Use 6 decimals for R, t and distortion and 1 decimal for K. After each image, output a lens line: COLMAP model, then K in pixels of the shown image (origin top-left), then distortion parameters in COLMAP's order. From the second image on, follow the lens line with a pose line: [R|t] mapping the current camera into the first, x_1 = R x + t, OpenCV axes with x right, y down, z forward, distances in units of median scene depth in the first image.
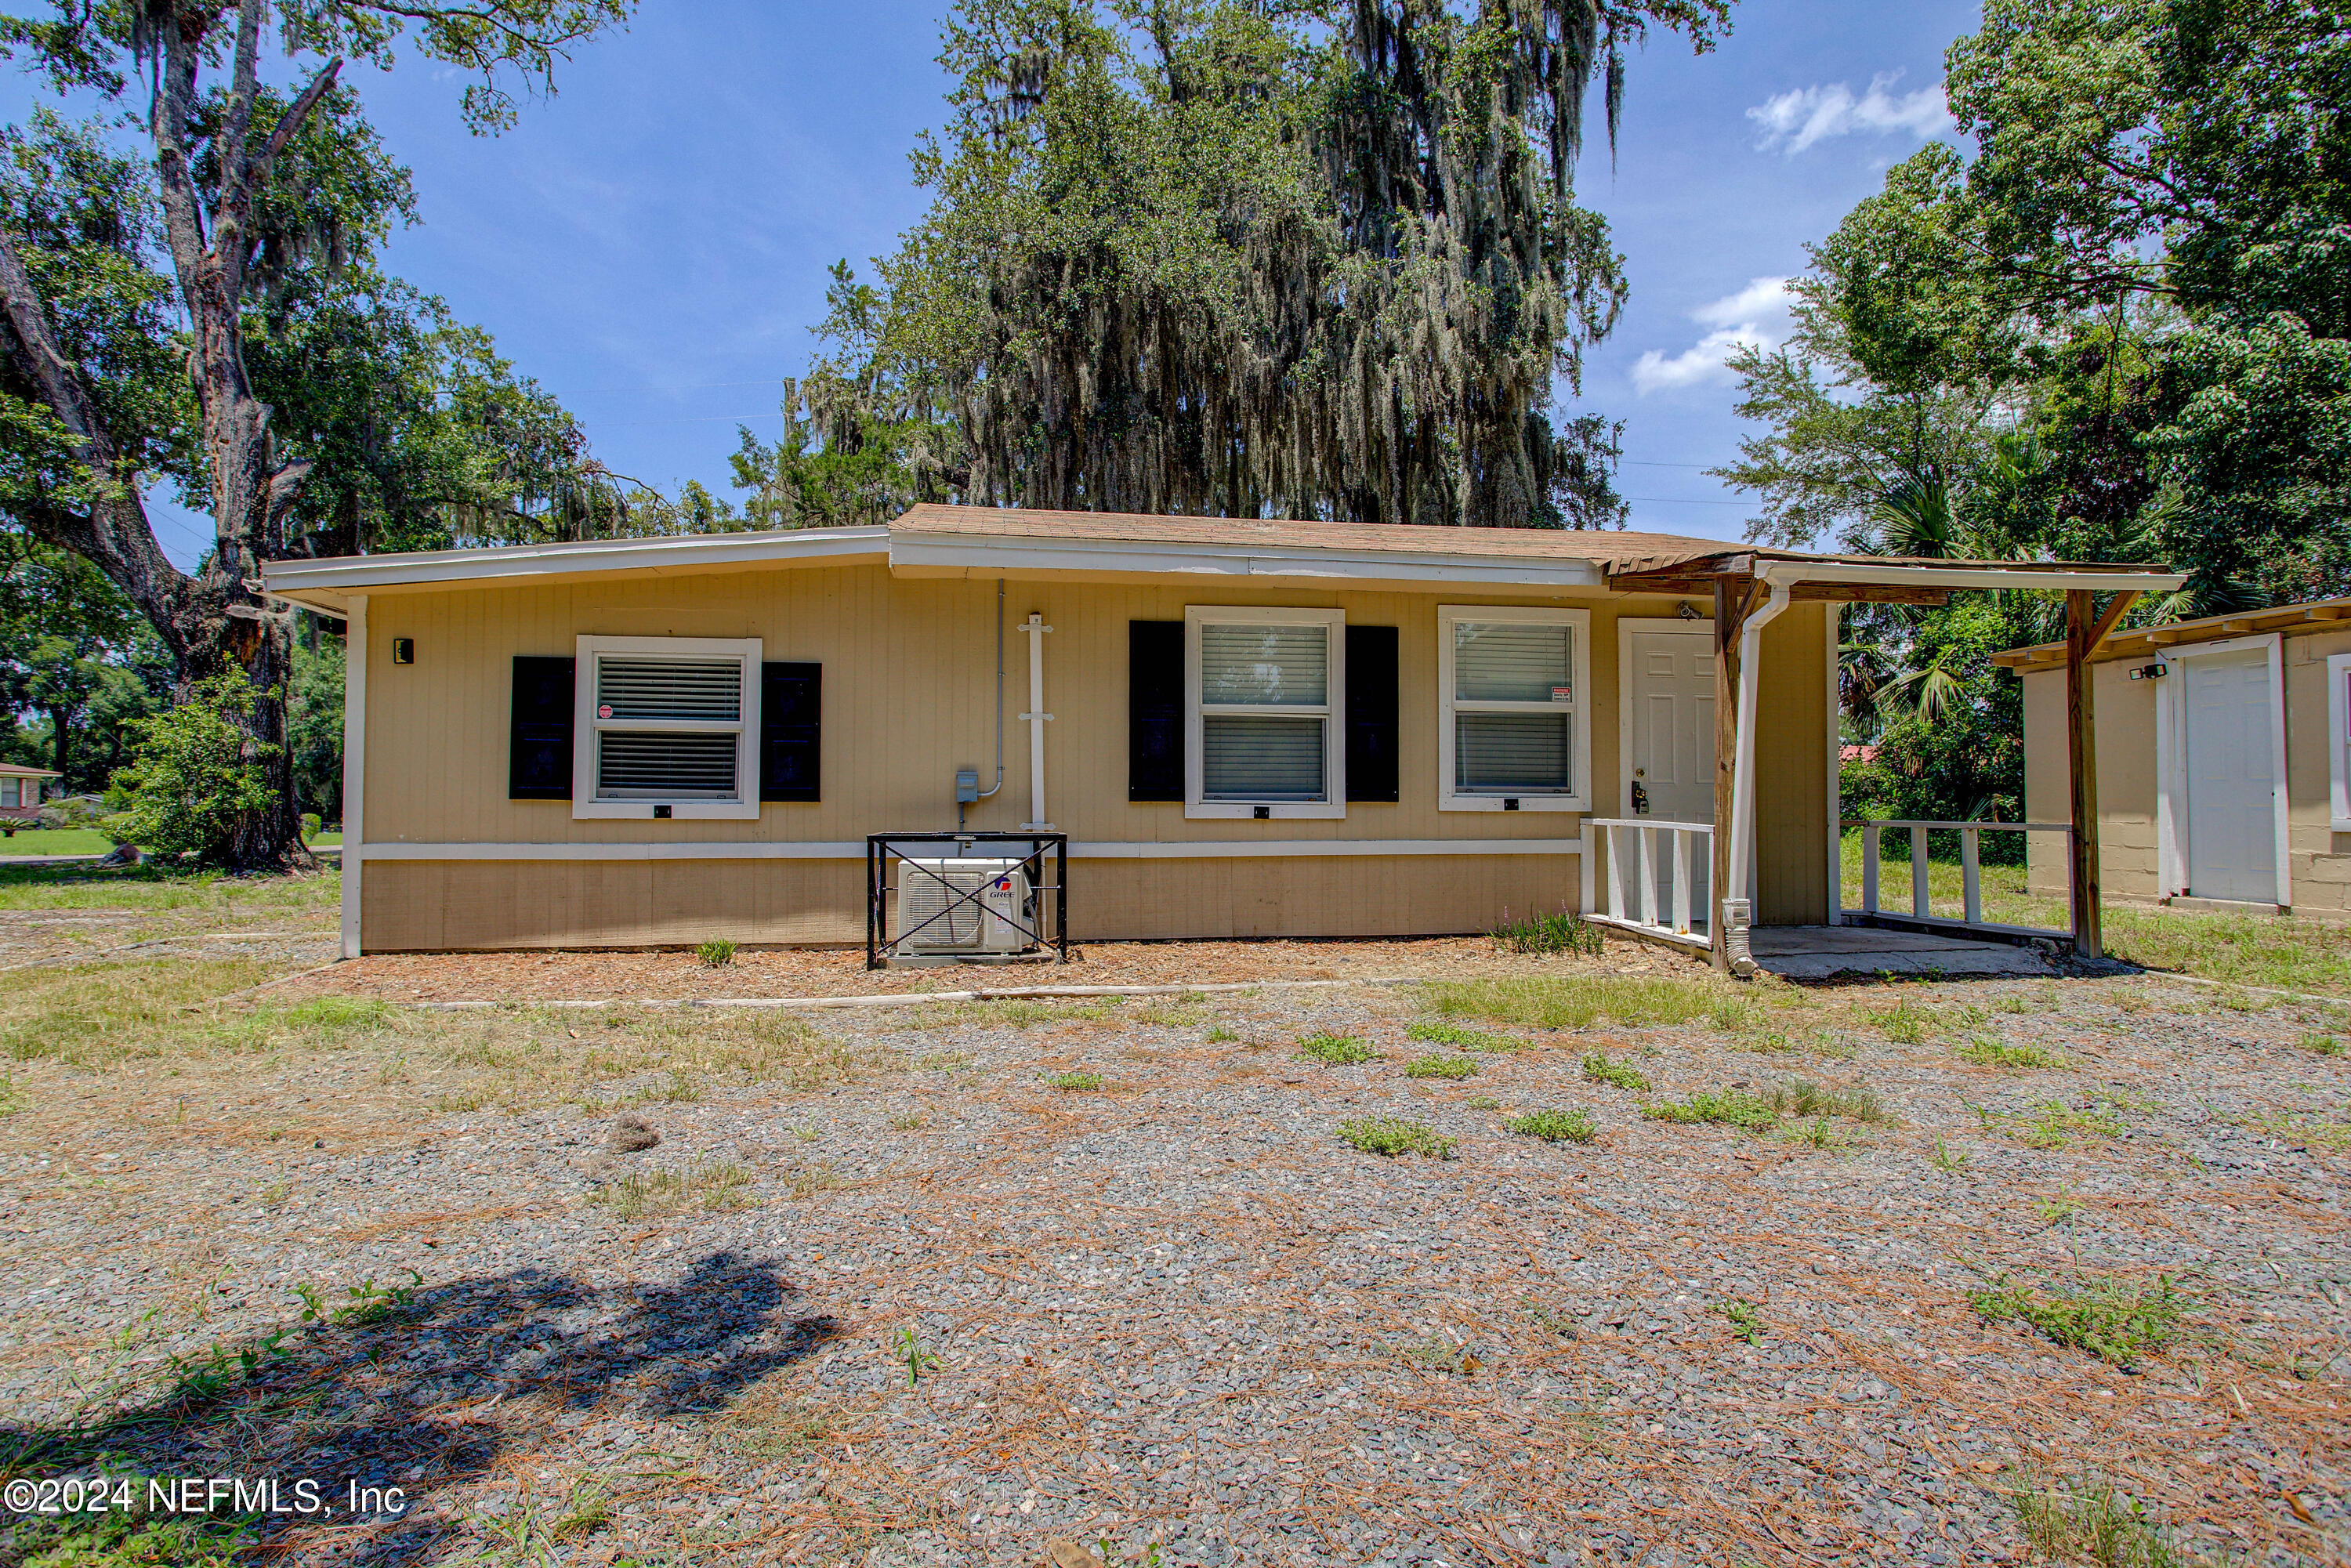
lens RADIAL K [[1242.8, 0, 1175.5], [0, 1242.8, 784.0], [0, 0, 1]] dist [-0.026120, 0.015332]
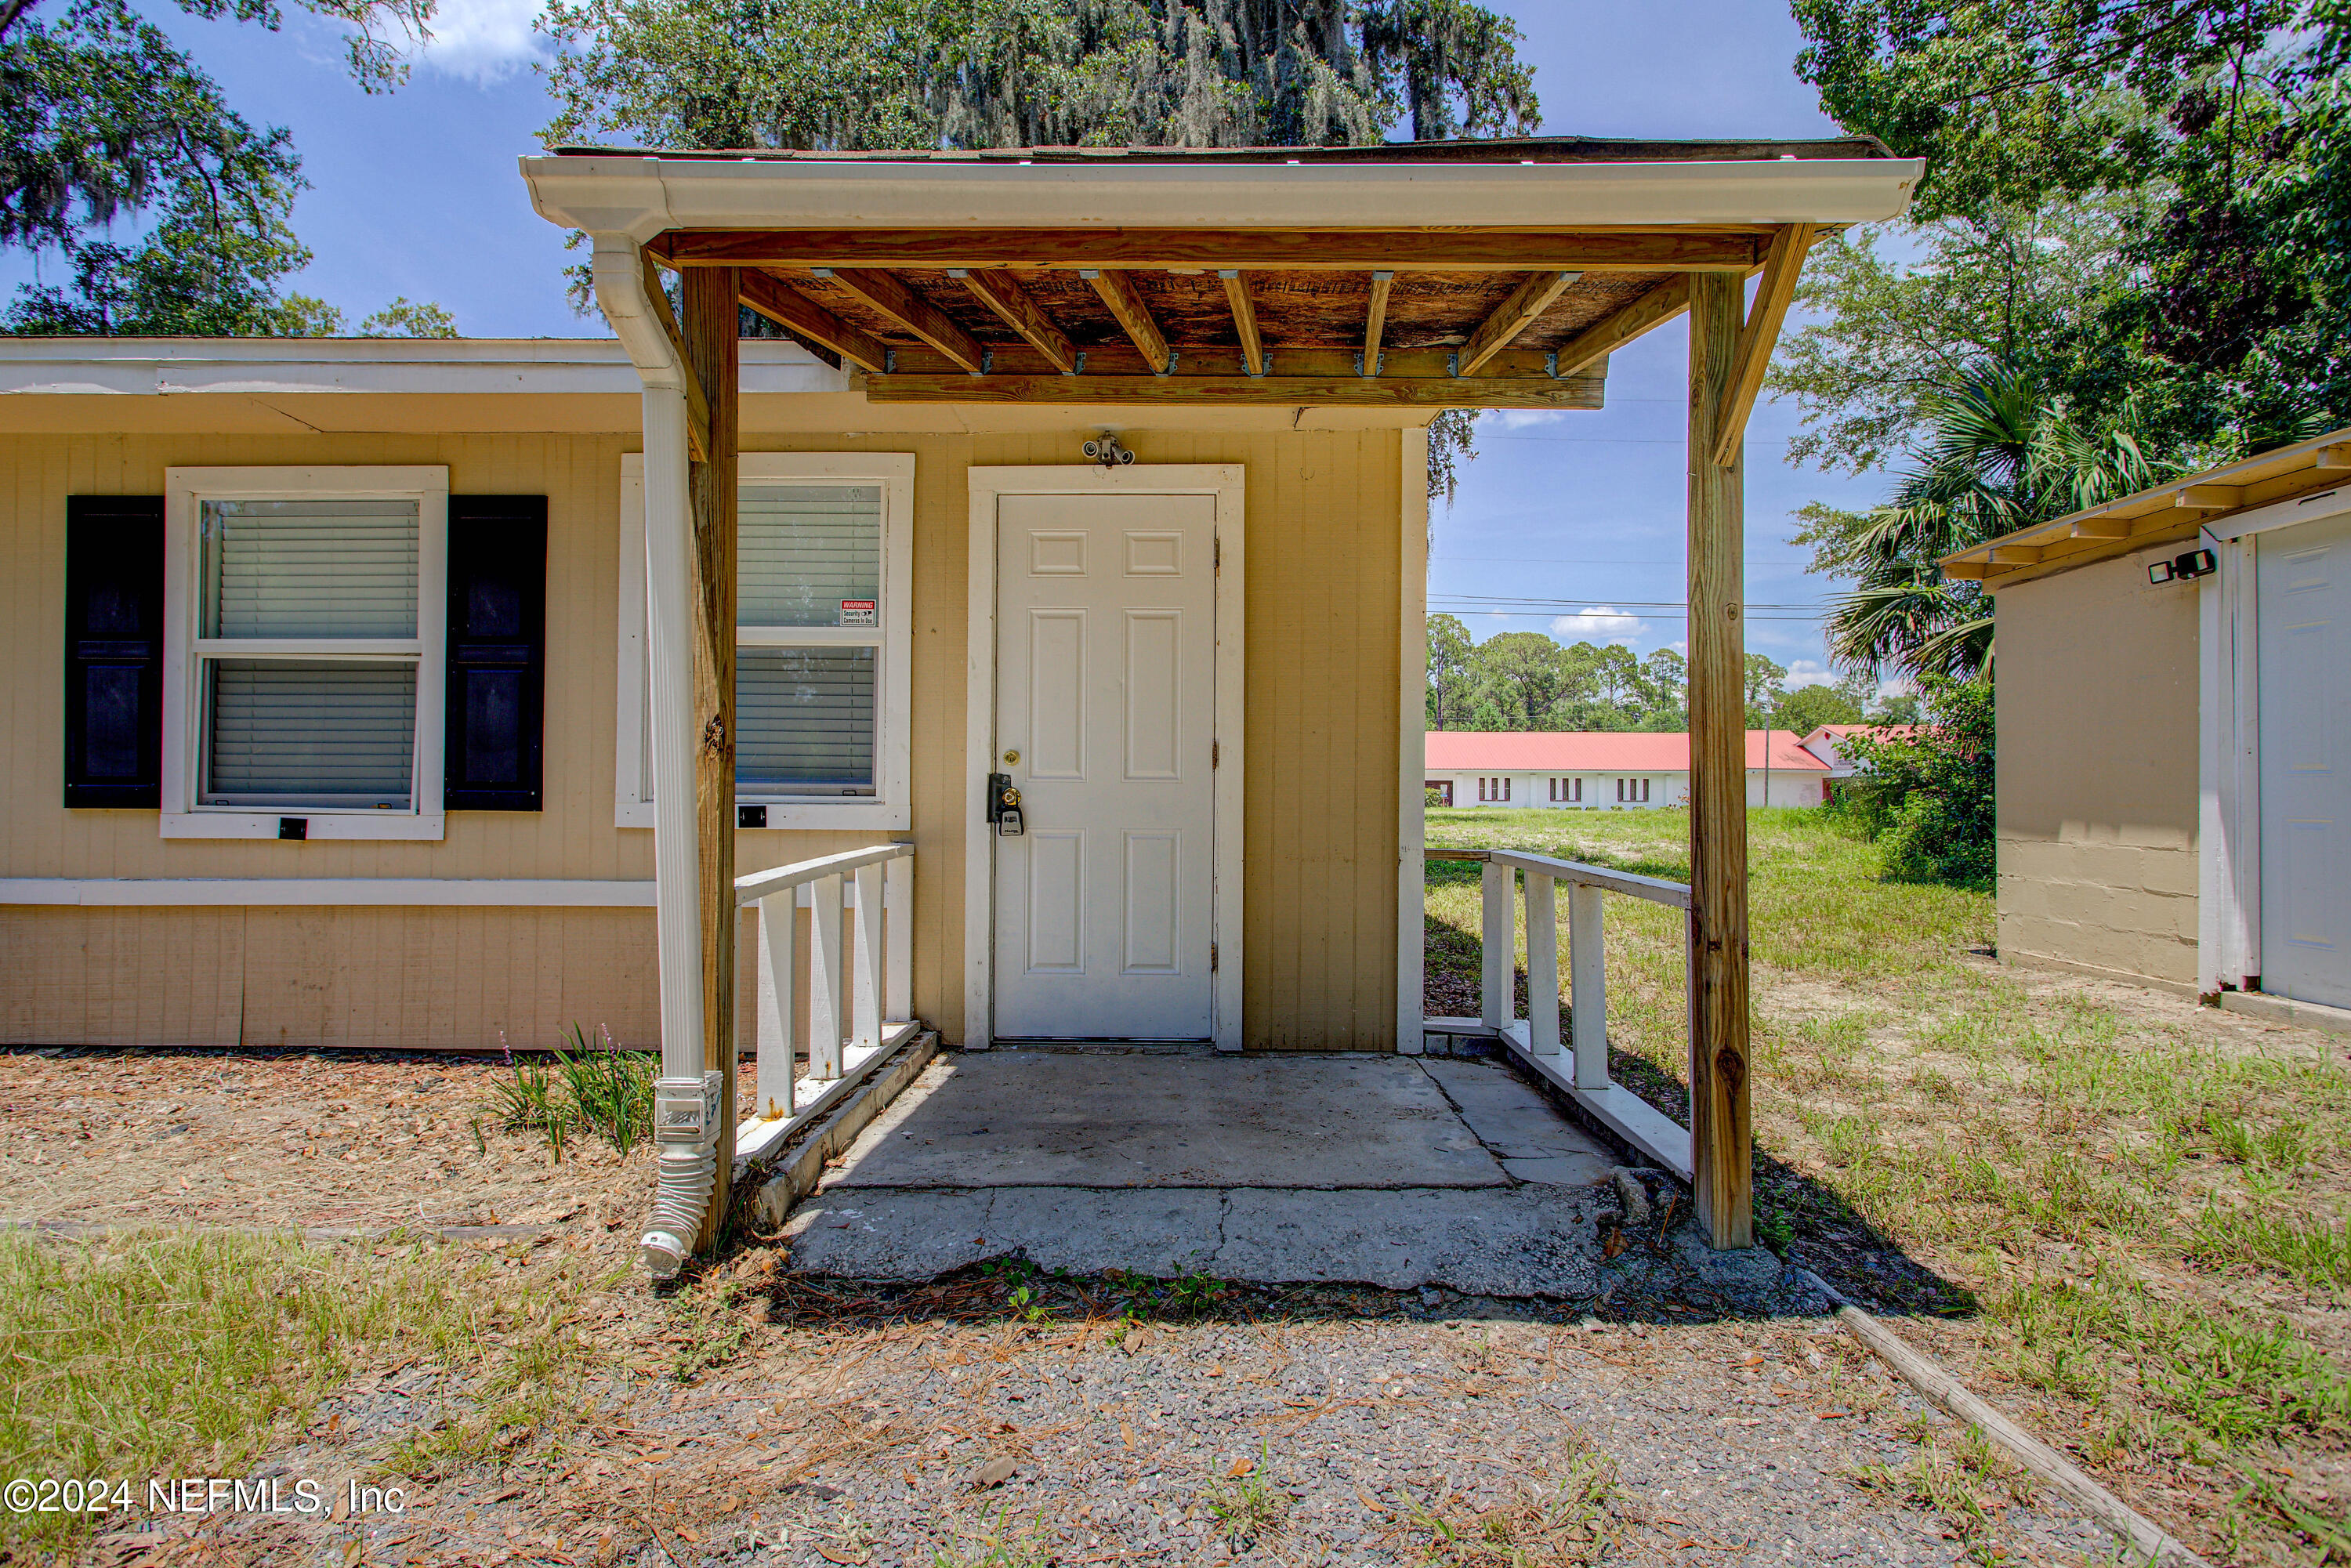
lens RADIAL K [[1181.9, 0, 1167.0], [0, 1181.9, 783.3], [0, 0, 1]] dist [-0.016539, 0.006825]
pose [[0.987003, 0.003208, -0.160668, 0.540376], [-0.000725, 0.999879, 0.015511, -0.006171], [0.160698, -0.015193, 0.986887, 0.525950]]
